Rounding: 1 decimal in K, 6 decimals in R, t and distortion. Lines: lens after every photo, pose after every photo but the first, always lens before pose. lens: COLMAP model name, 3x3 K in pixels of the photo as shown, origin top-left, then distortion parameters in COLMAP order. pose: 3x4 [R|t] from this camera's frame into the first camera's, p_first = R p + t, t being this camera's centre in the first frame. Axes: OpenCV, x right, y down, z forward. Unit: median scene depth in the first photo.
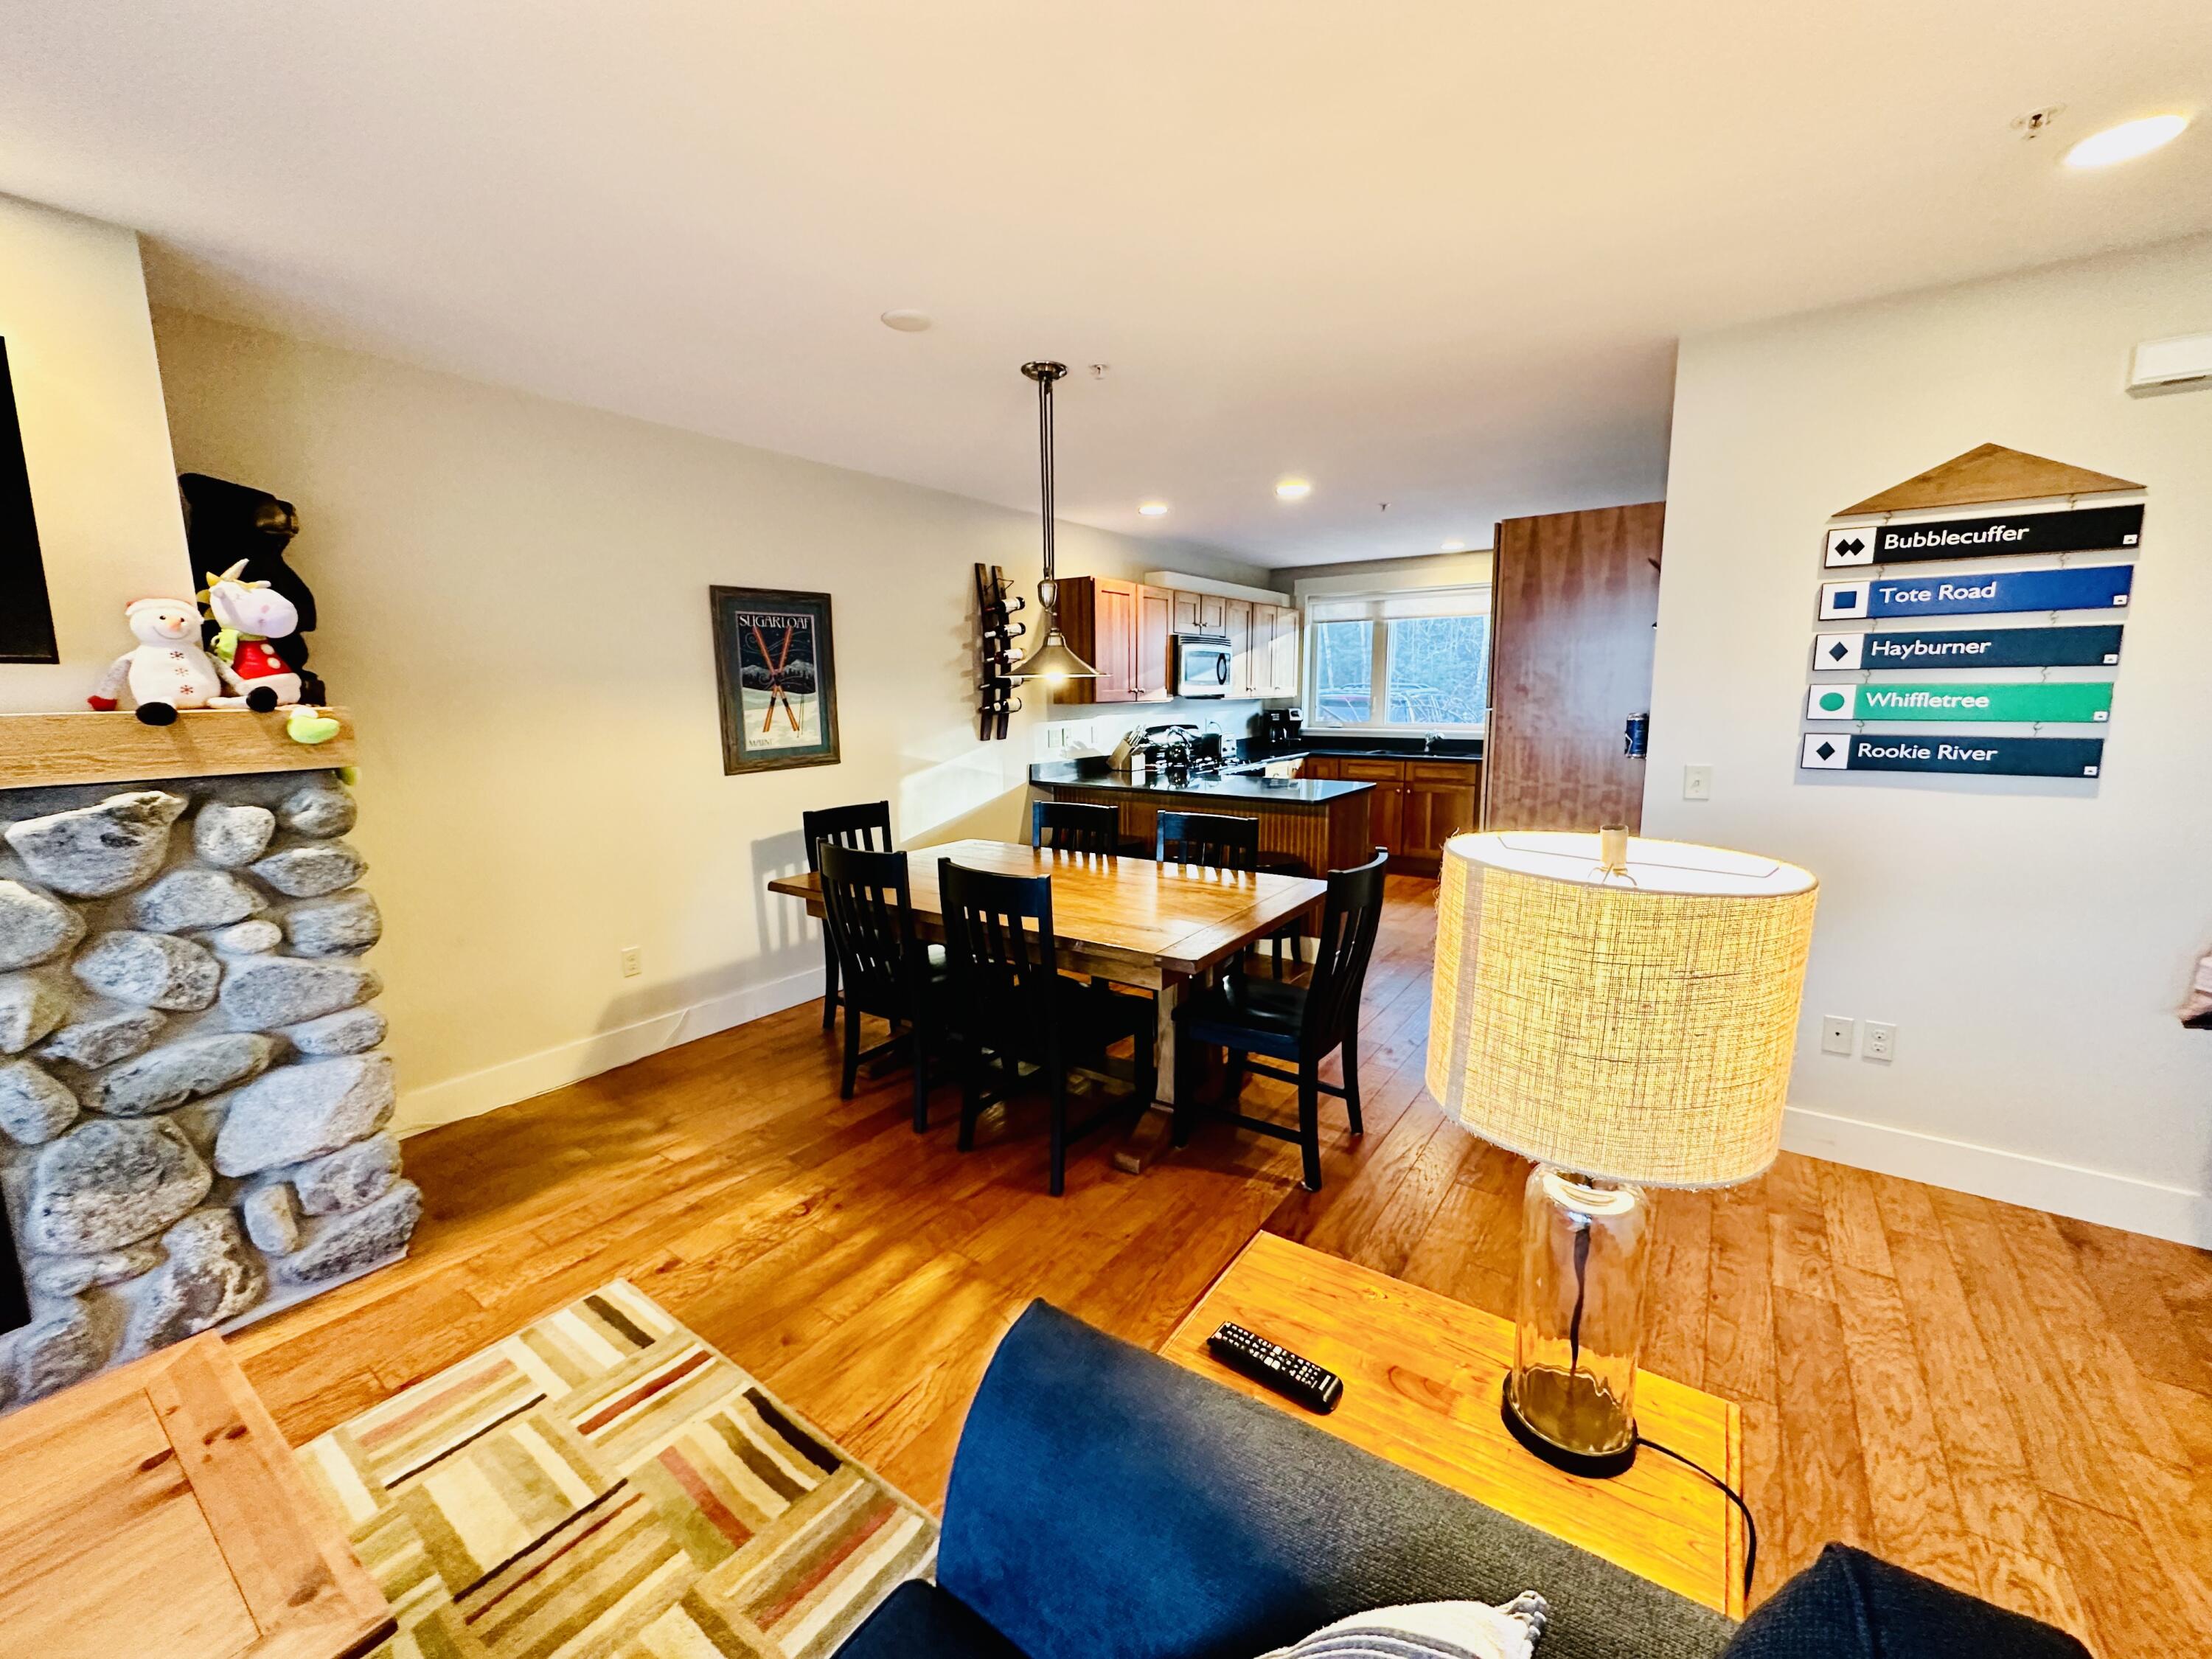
lens RADIAL K [[882.6, 0, 1100.7], [0, 882.6, 825.7], [0, 0, 1]] dist [-0.001732, 0.000246]
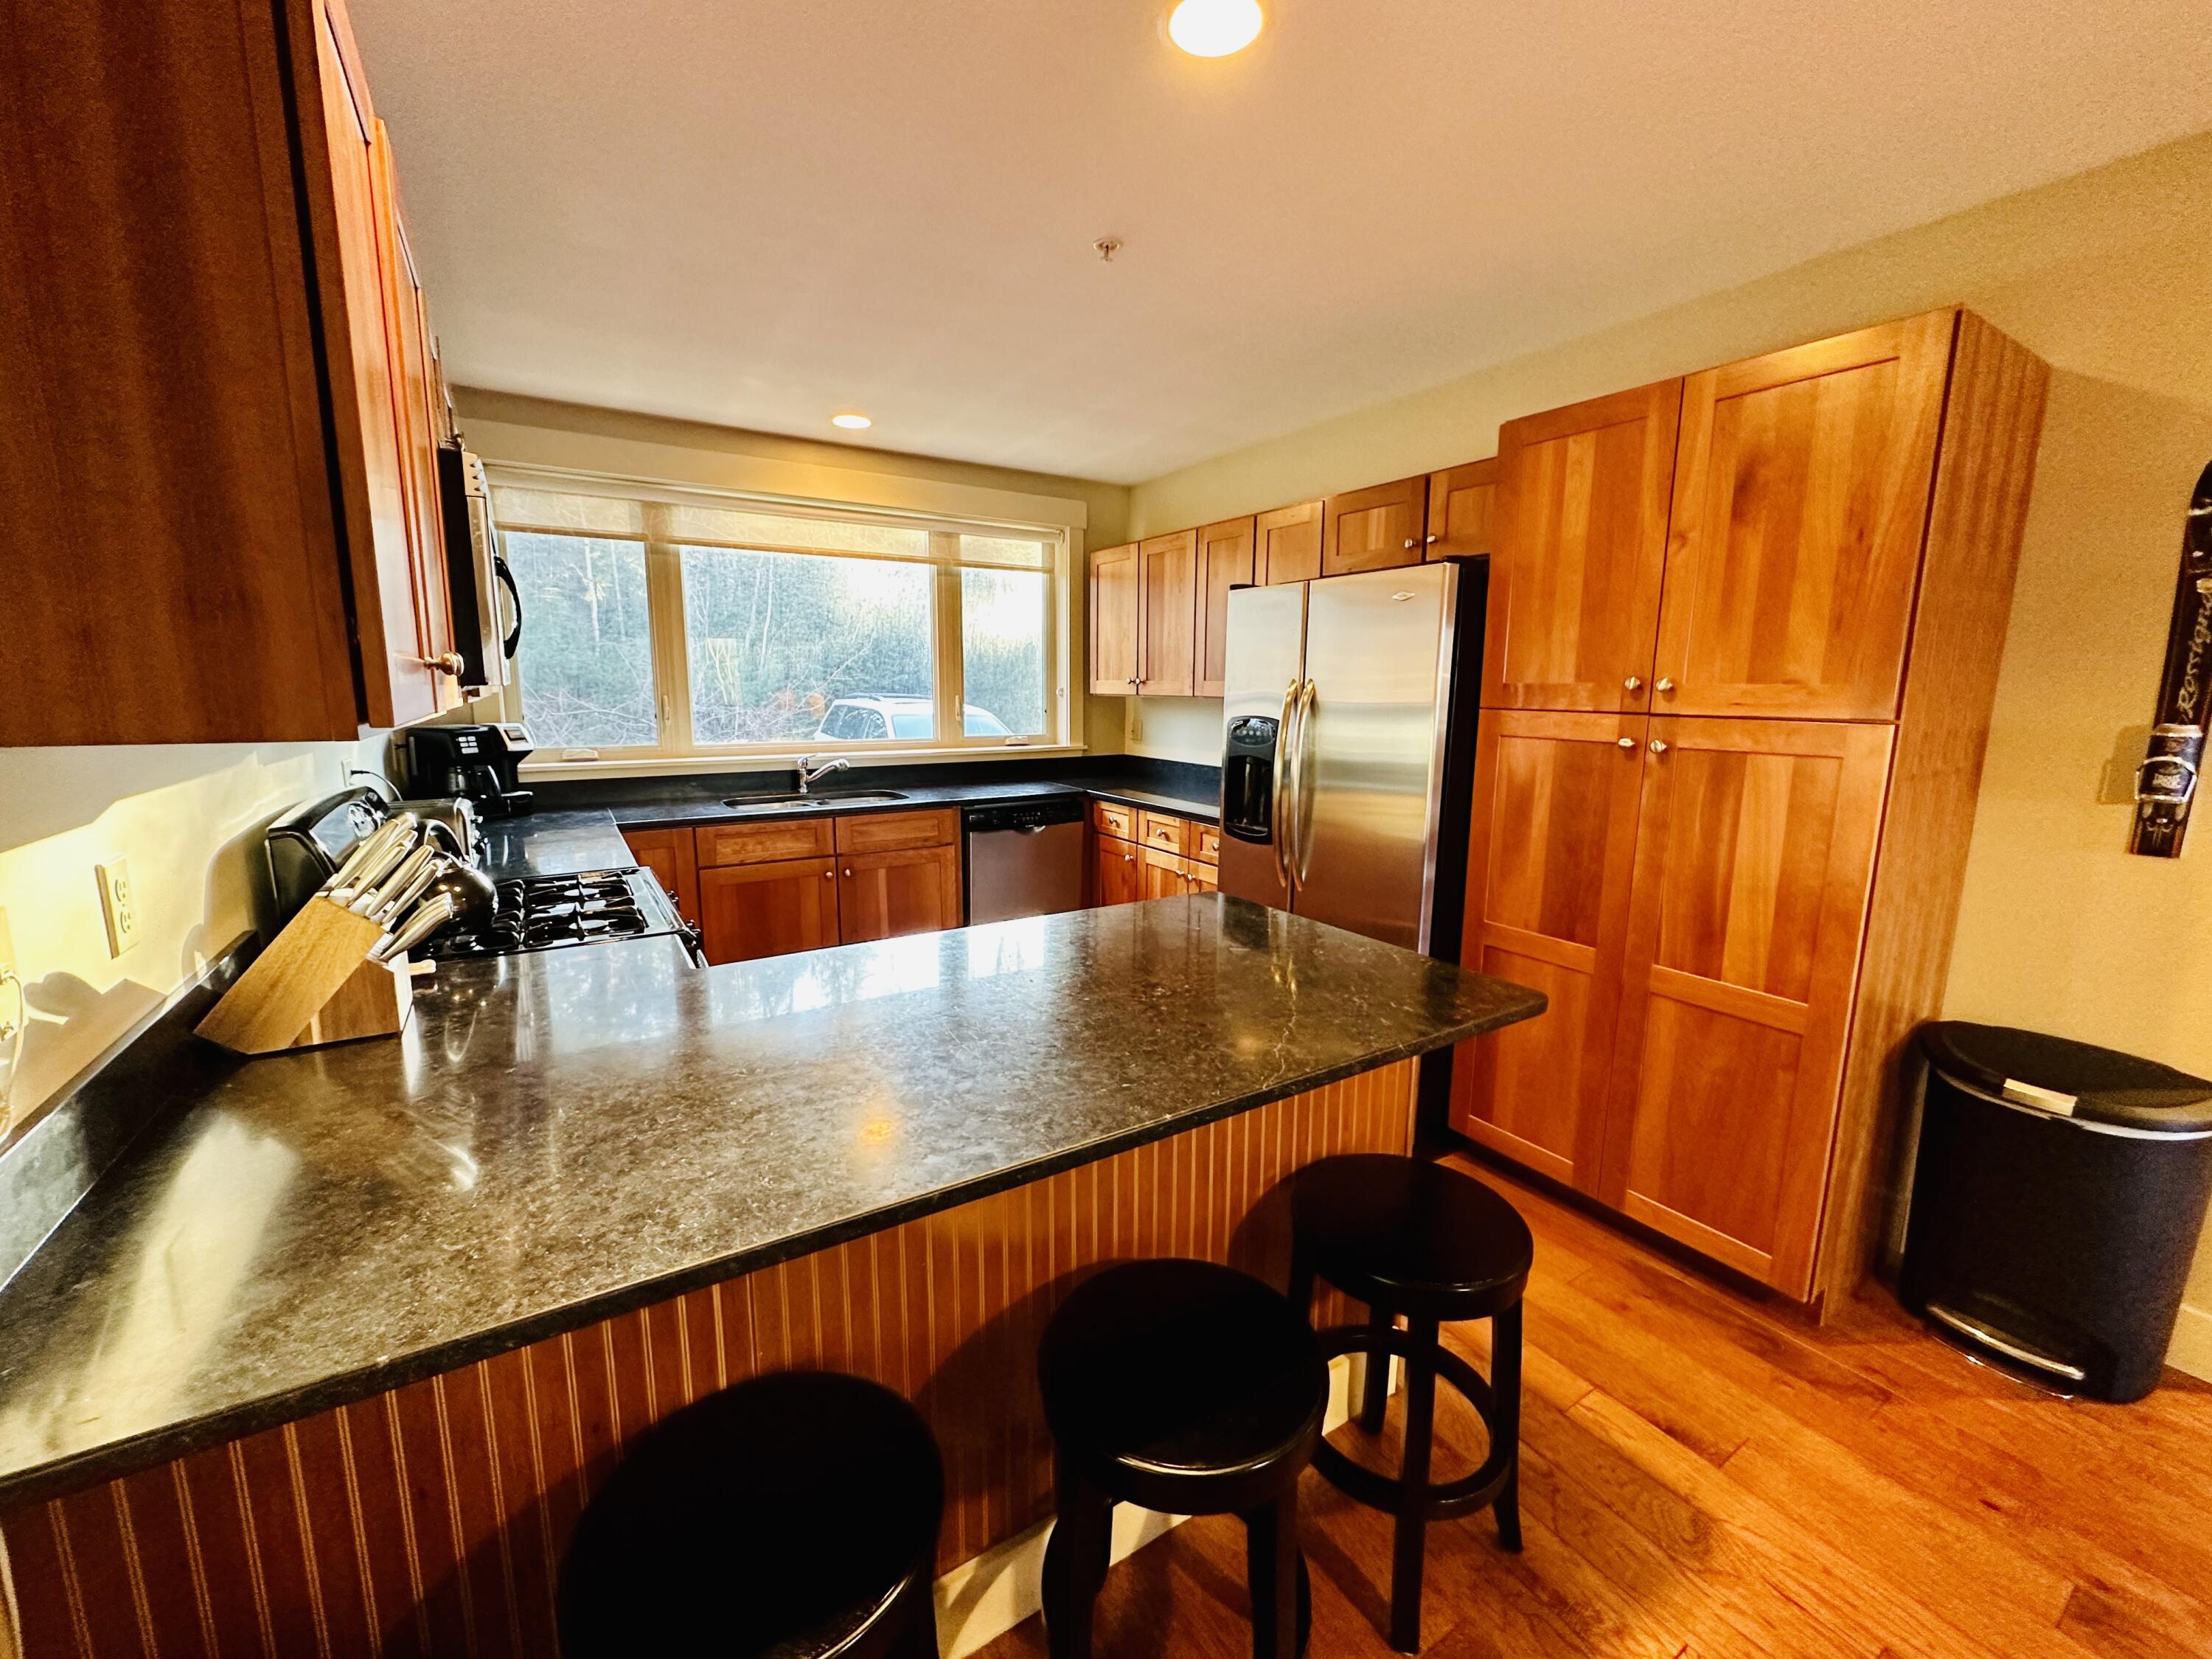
lens RADIAL K [[882.6, 0, 1102.9], [0, 882.6, 833.3], [0, 0, 1]] dist [-0.001732, 0.000246]
pose [[0.370357, -0.142632, 0.917873, -0.238102], [0.135288, 0.985887, 0.098613, -0.268277], [-0.918985, 0.087655, 0.384427, 1.856292]]
